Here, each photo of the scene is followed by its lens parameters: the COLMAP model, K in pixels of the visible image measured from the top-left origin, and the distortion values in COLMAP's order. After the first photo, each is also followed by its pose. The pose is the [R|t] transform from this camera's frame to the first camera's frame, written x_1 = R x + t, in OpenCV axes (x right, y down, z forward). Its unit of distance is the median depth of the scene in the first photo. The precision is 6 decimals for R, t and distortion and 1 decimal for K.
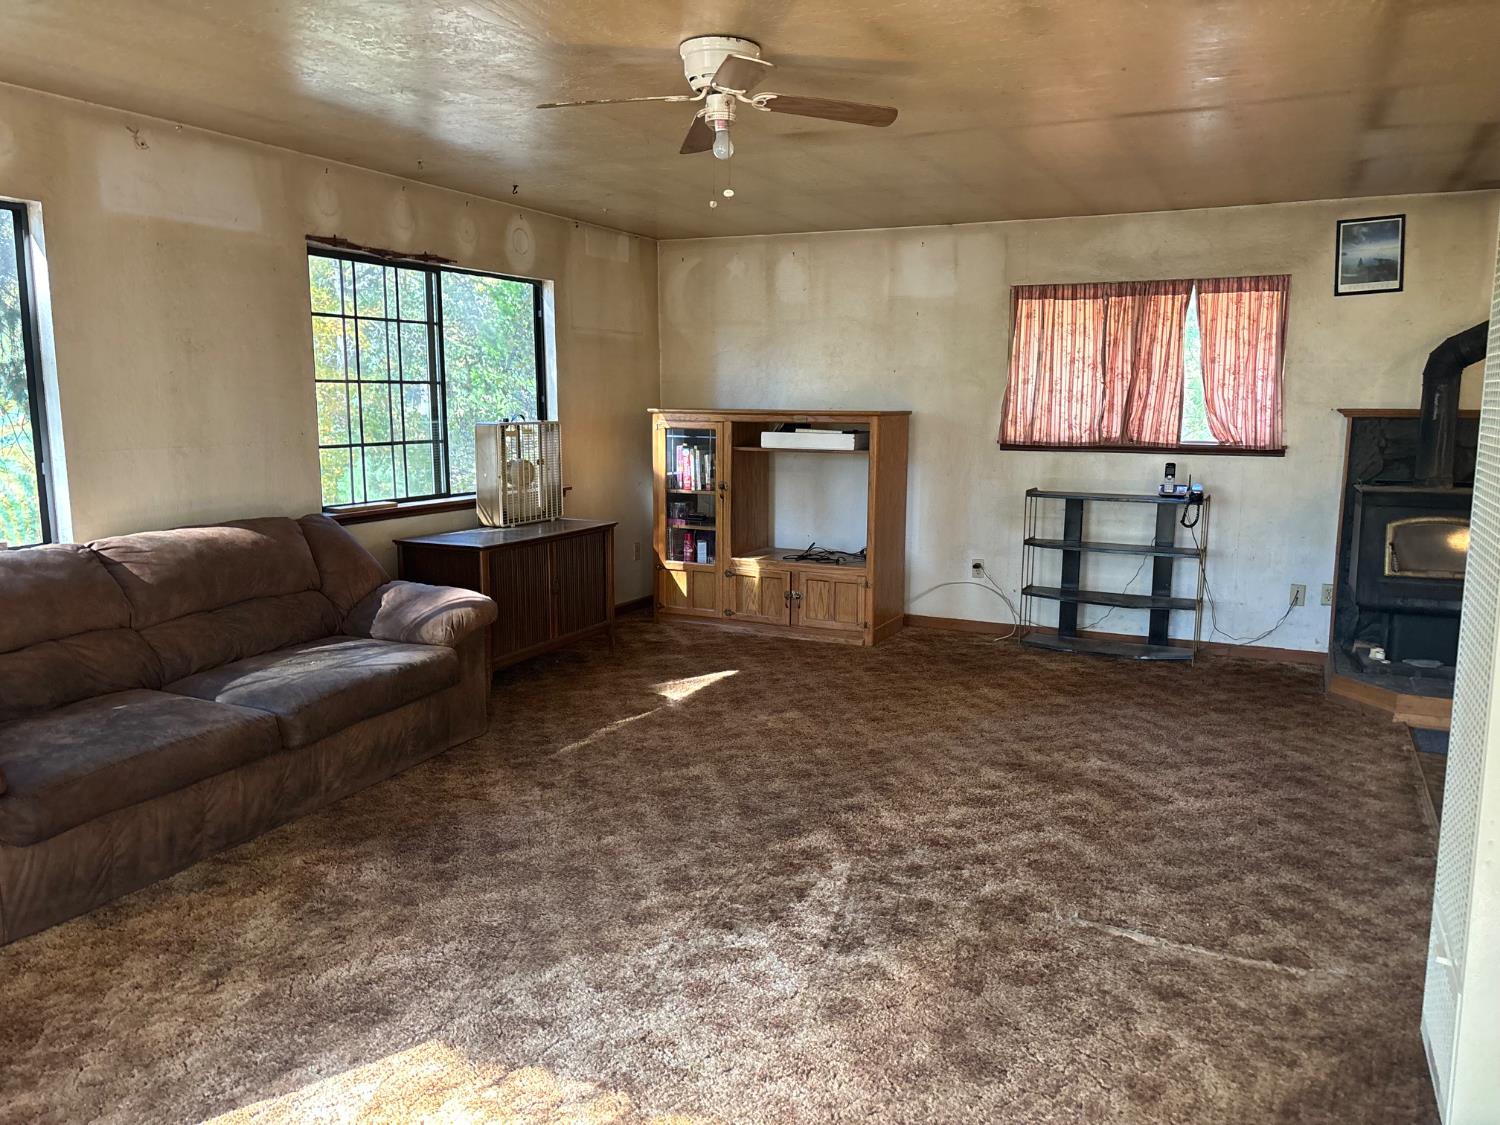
lens RADIAL K [[1125.6, 0, 751.1], [0, 1125.6, 567.6], [0, 0, 1]] dist [0.045166, -0.063796]
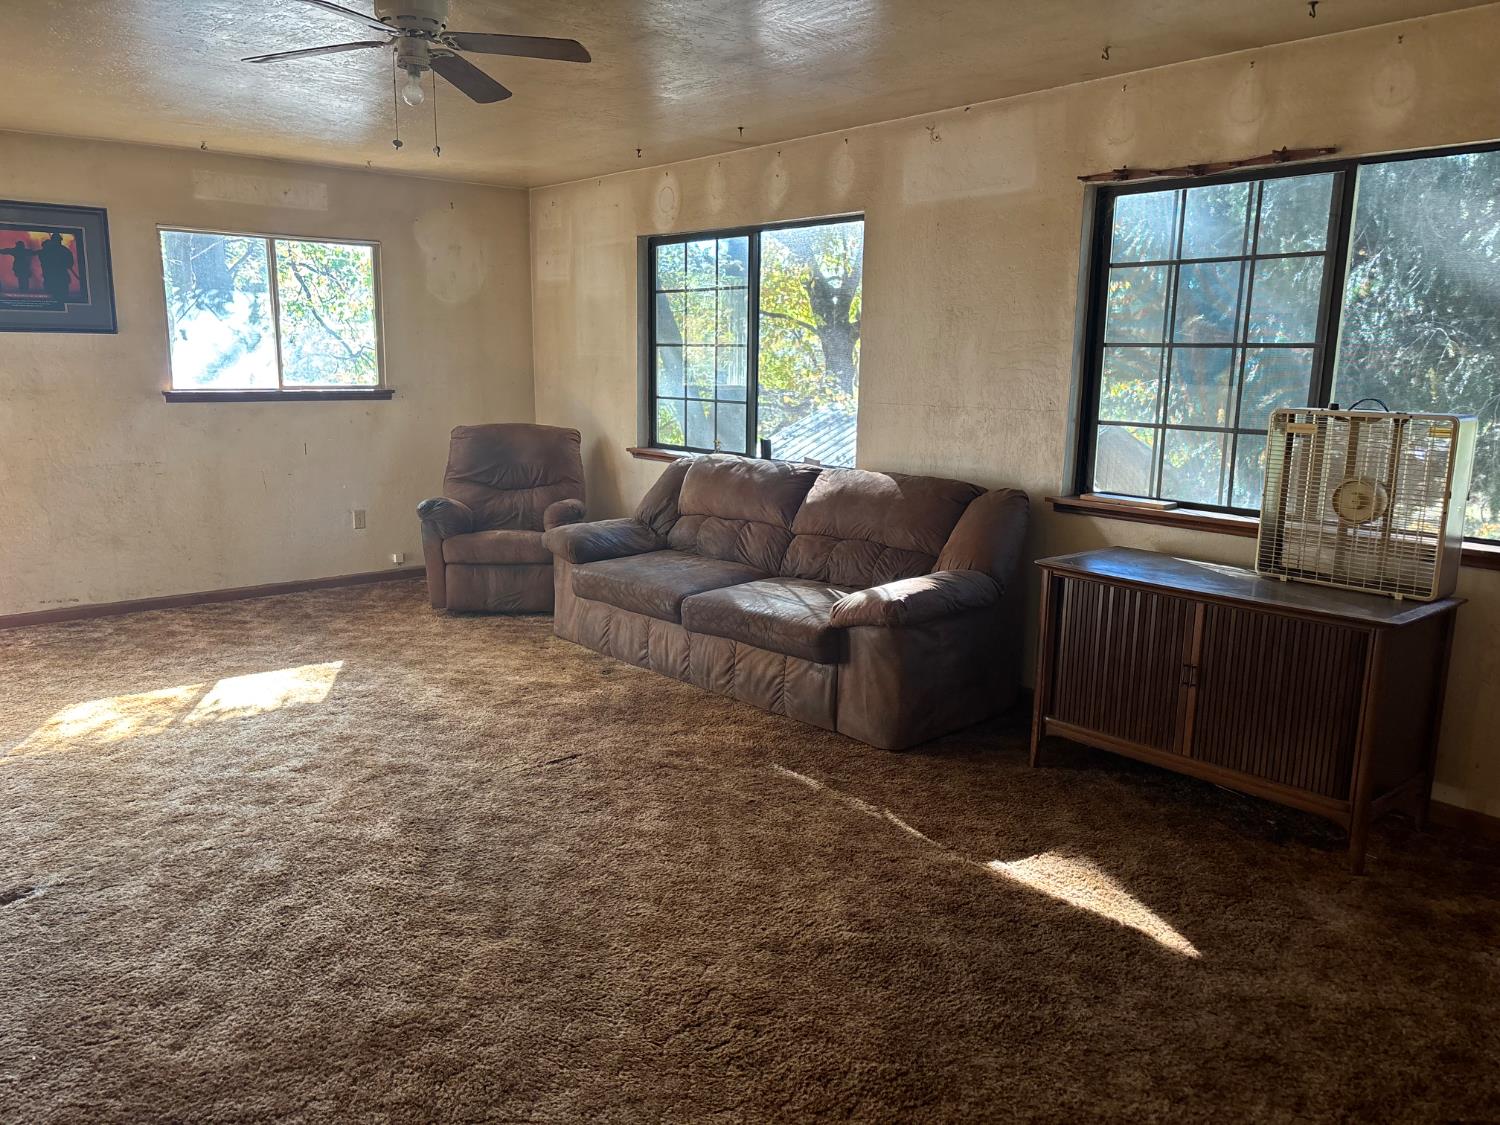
lens RADIAL K [[1125.6, 0, 751.1], [0, 1125.6, 567.6], [0, 0, 1]] dist [0.045166, -0.063796]
pose [[-0.401125, 0.163348, -0.901341, 0.647453], [-0.154038, 0.957932, 0.242155, -0.209091], [0.902979, 0.235975, -0.359088, 1.364053]]
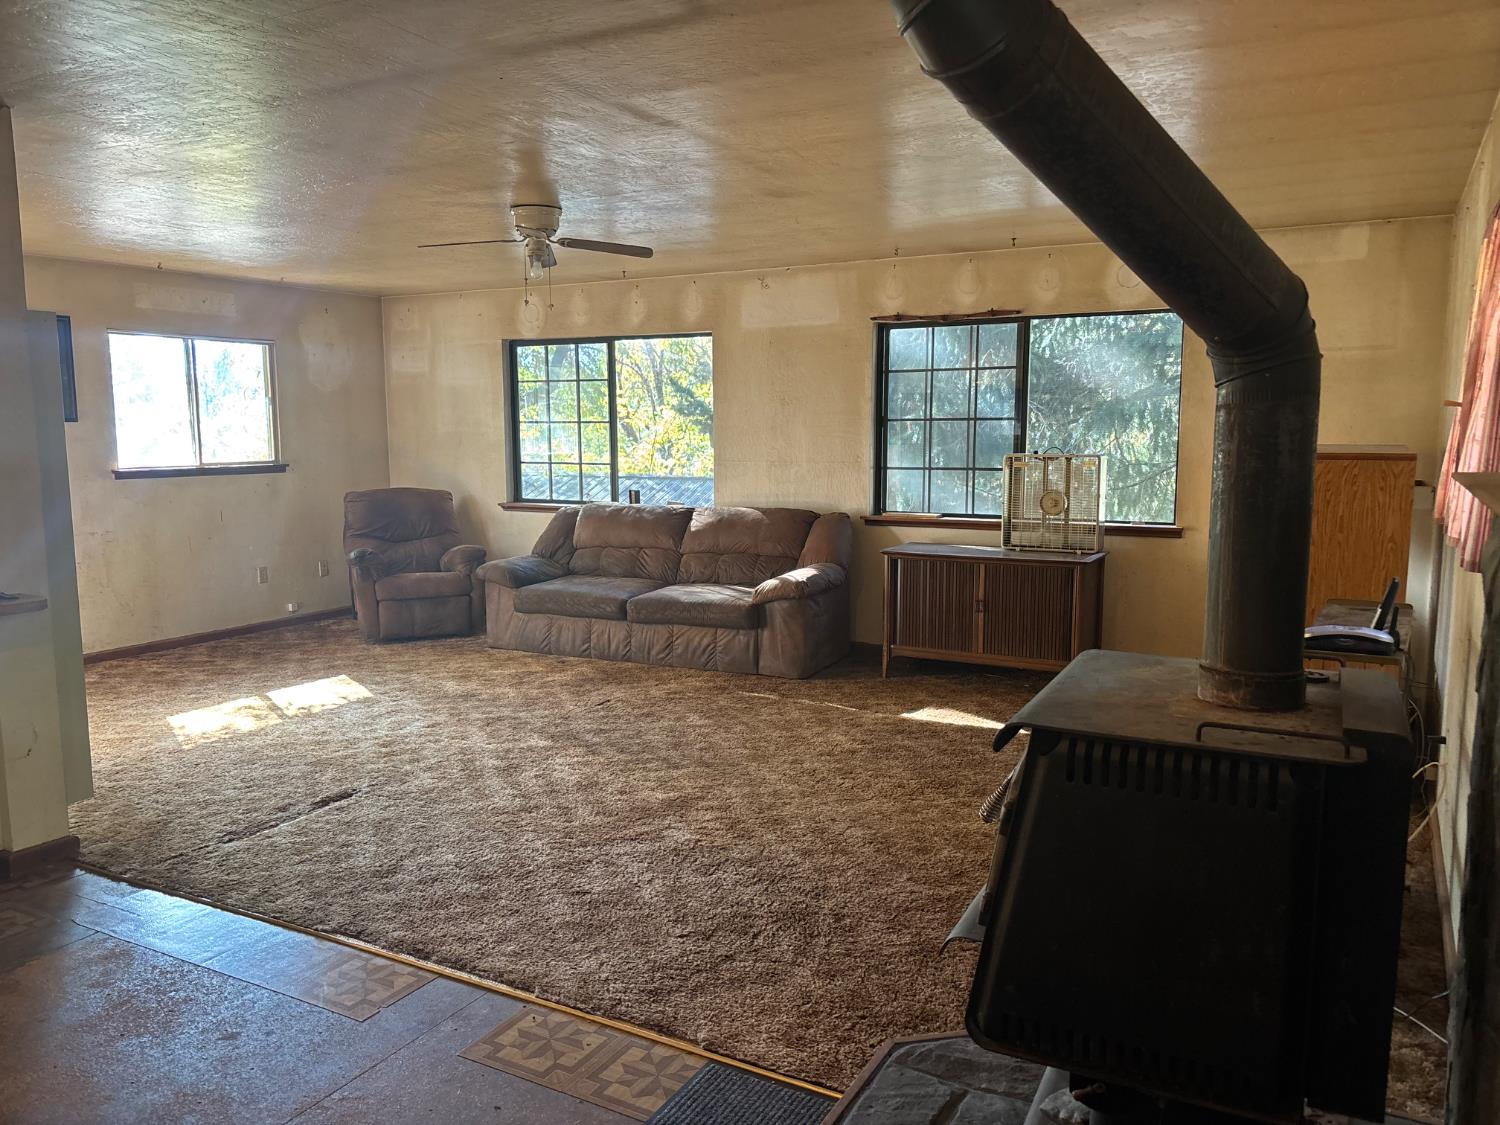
lens RADIAL K [[1125.6, 0, 751.1], [0, 1125.6, 567.6], [0, 0, 1]] dist [0.045166, -0.063796]
pose [[-0.053459, 0.124307, -0.990803, 1.248073], [-0.148375, 0.980218, 0.130985, -0.176406], [0.987485, 0.154013, -0.033957, 1.119662]]
